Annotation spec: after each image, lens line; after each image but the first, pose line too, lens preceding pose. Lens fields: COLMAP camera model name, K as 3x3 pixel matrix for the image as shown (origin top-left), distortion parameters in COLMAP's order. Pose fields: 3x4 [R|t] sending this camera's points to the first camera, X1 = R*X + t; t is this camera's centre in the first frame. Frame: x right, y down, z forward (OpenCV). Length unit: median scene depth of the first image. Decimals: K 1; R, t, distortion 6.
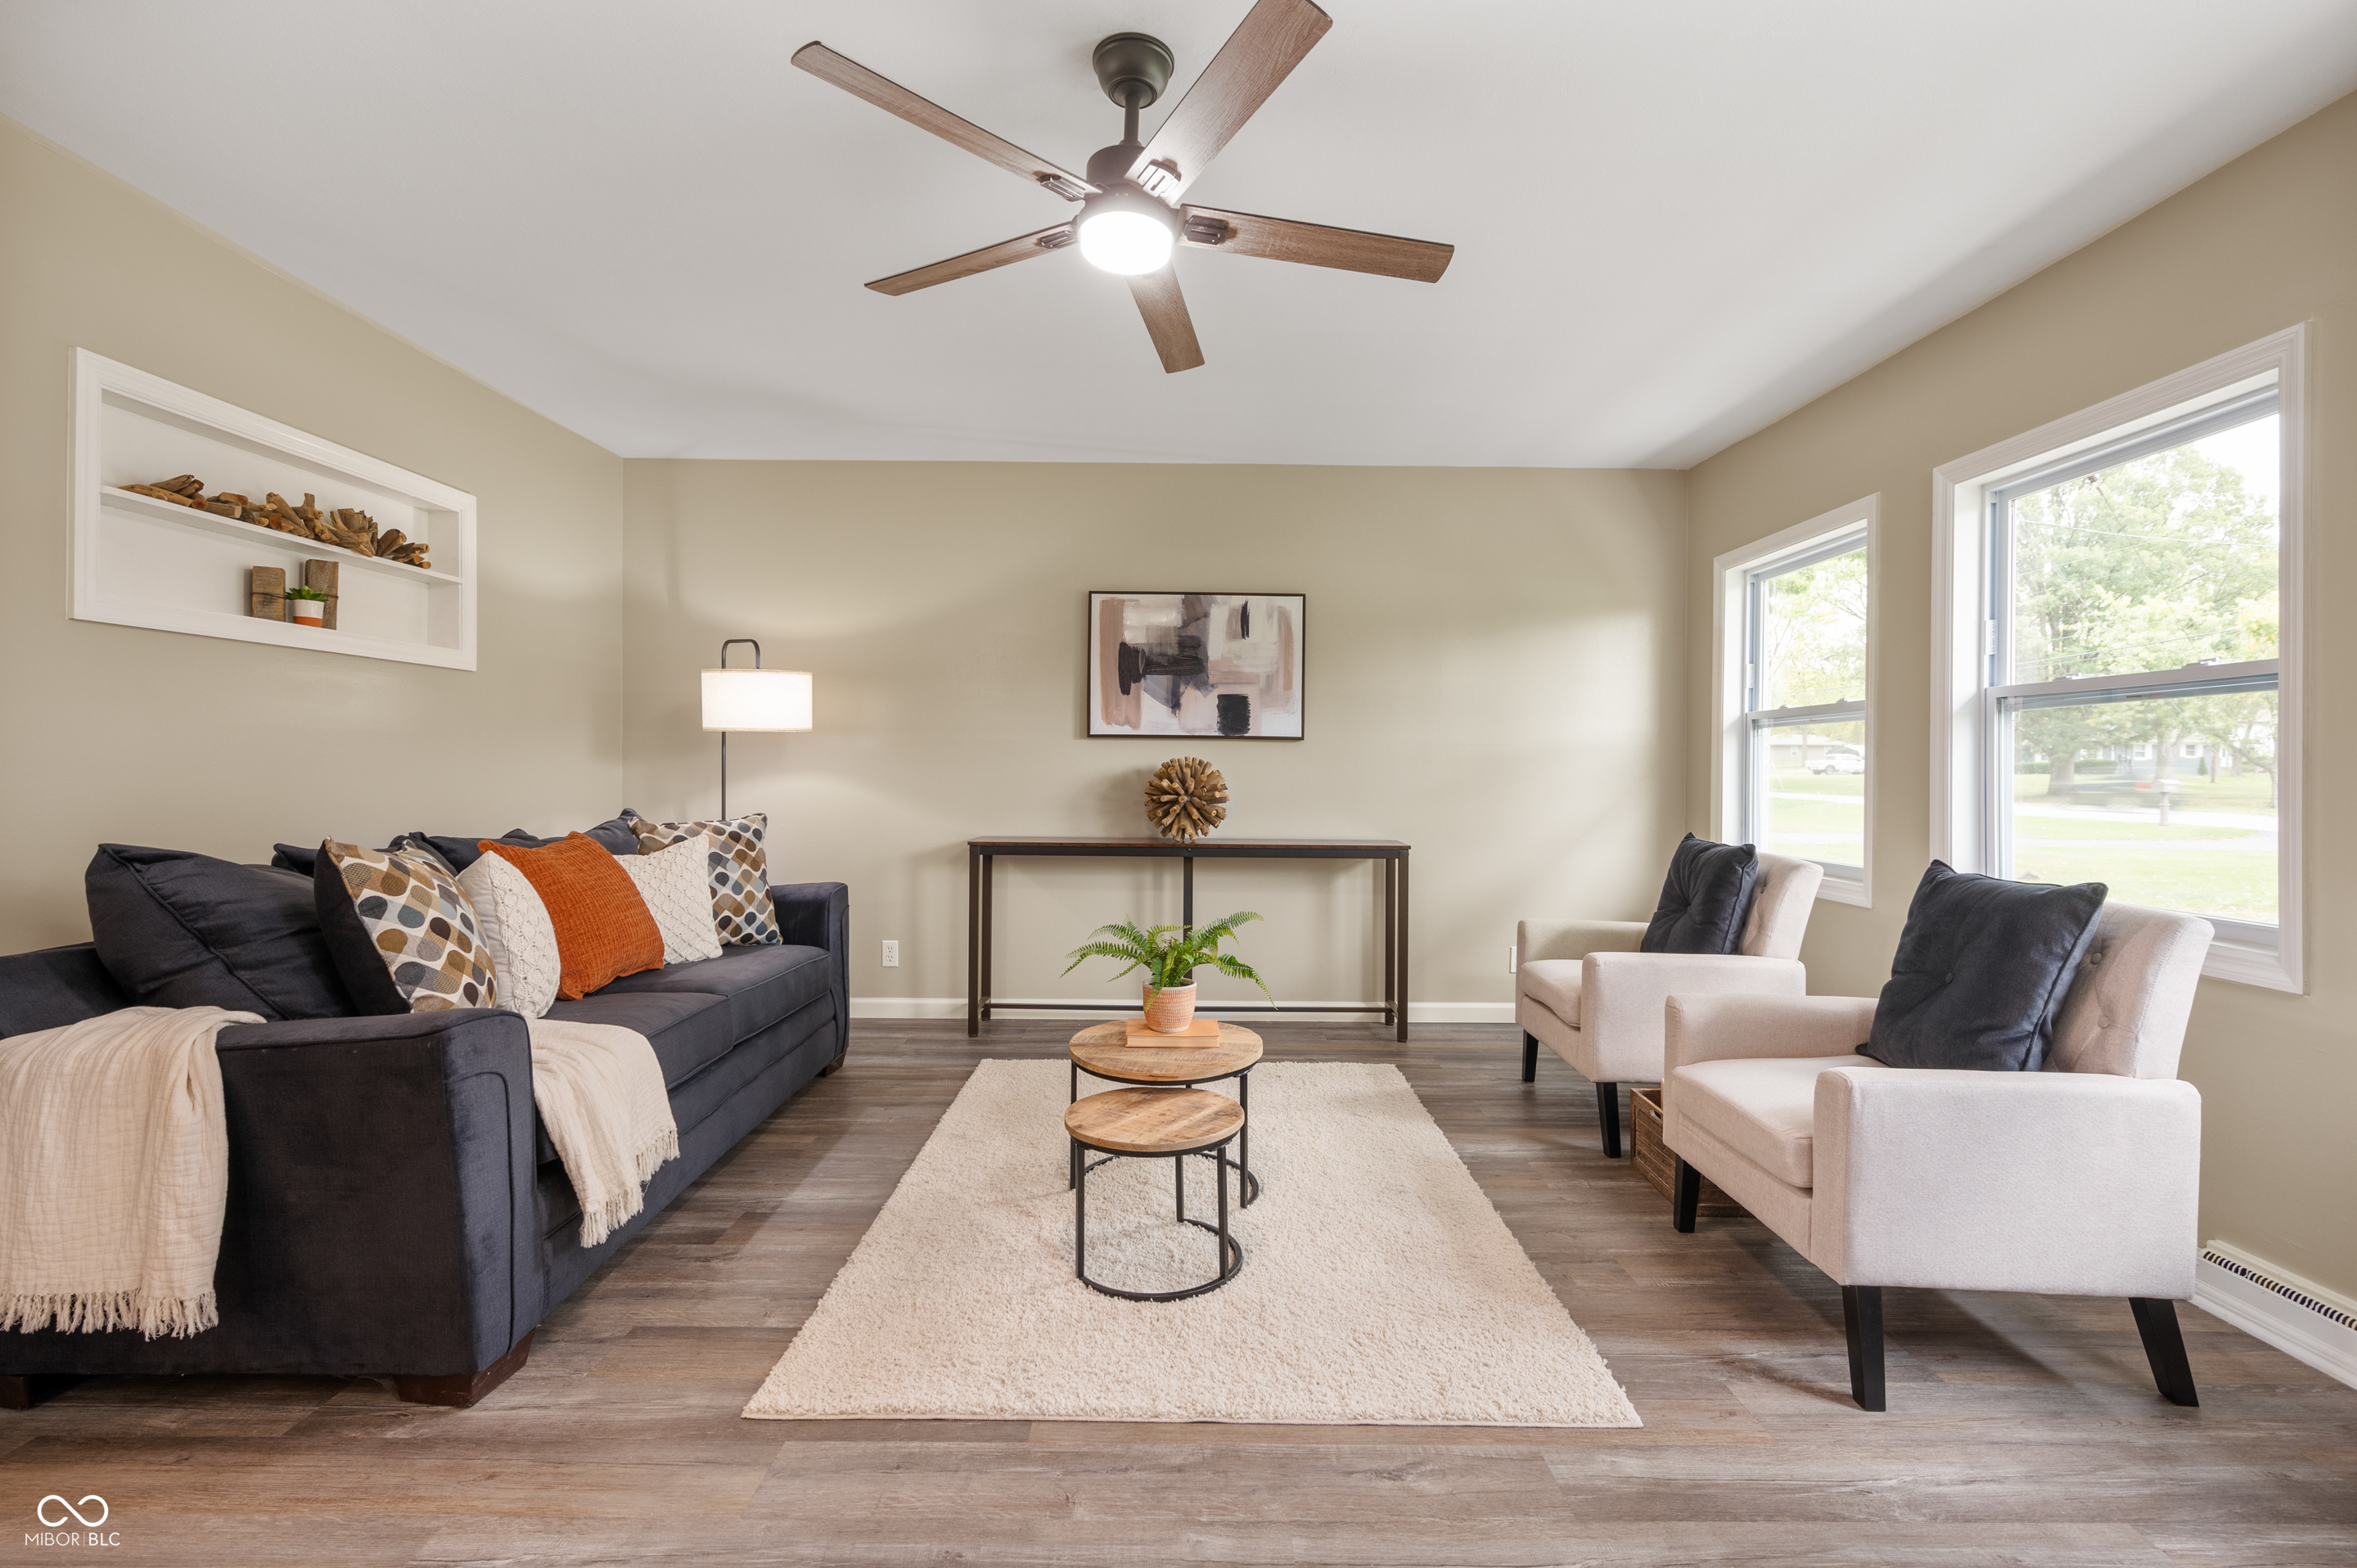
lens RADIAL K [[1045.2, 0, 1190.0], [0, 1045.2, 770.7], [0, 0, 1]] dist [-0.000879, -0.000116]
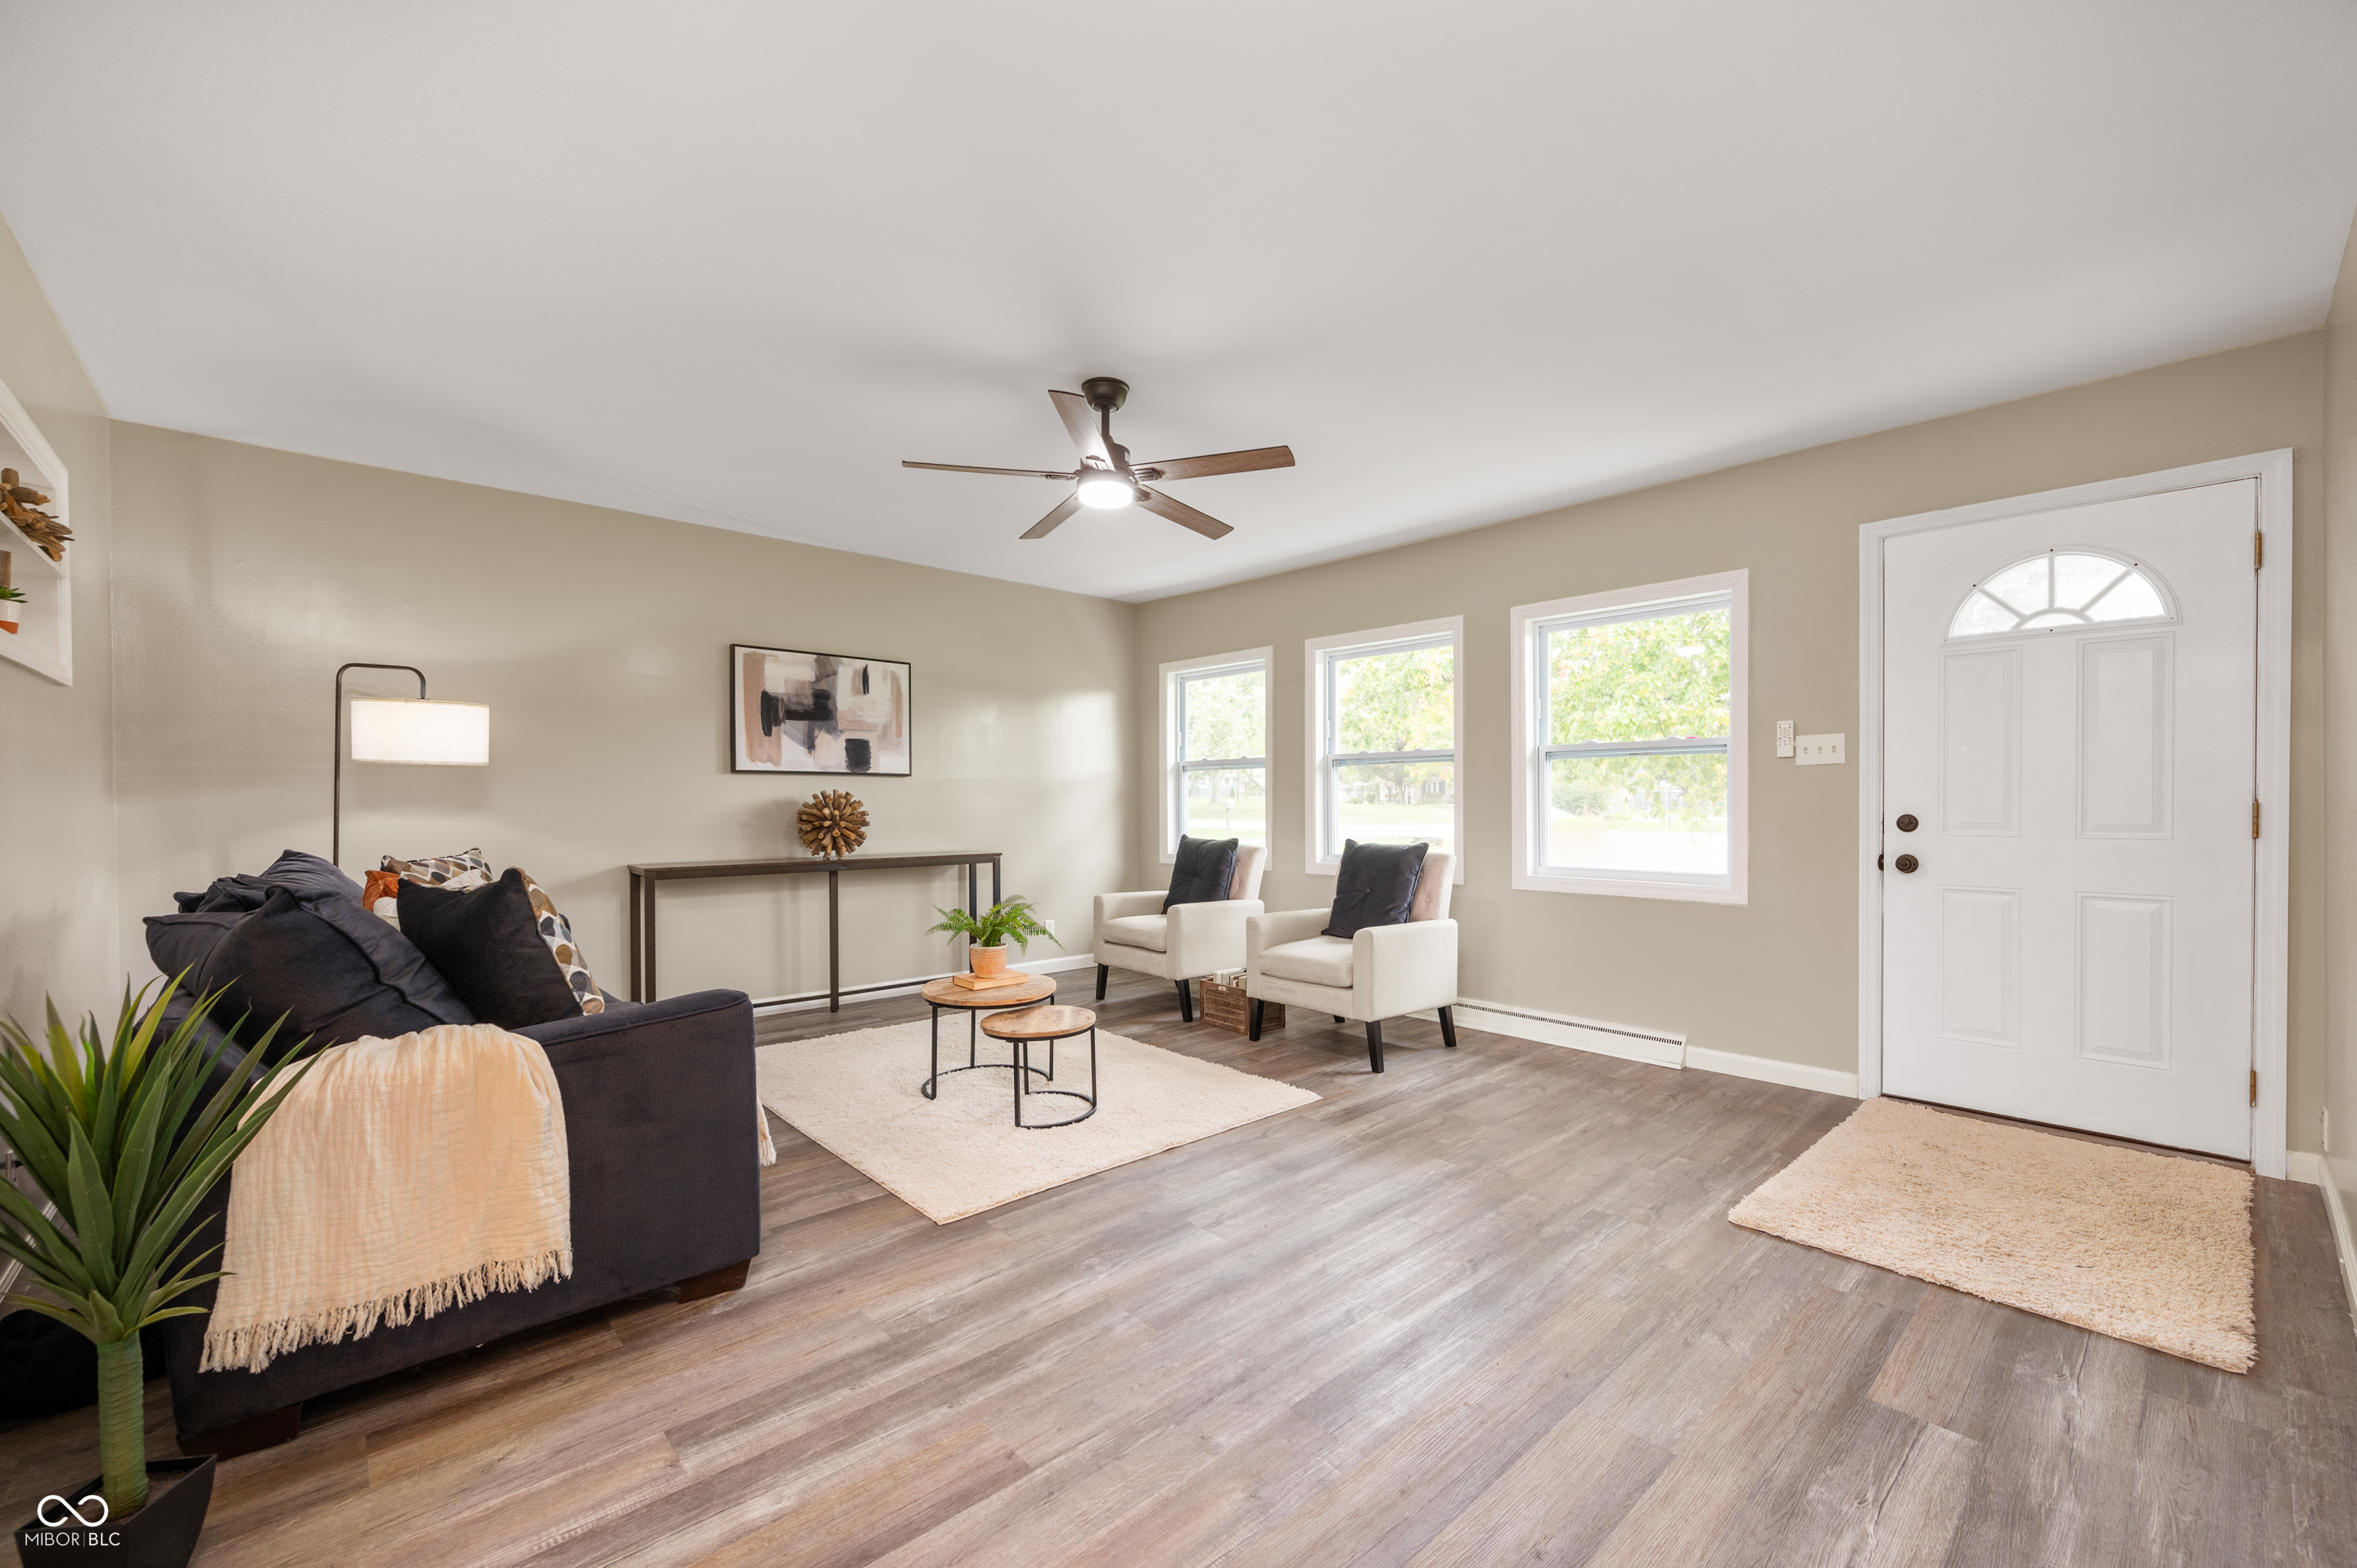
lens RADIAL K [[950.8, 0, 1216.9], [0, 950.8, 810.0], [0, 0, 1]] dist [-0.002118, -0.000359]
pose [[0.725256, -0.017487, 0.688257, -0.839175], [0.009204, 0.999834, 0.015704, -0.005295], [-0.688417, -0.005055, 0.725297, -0.221021]]
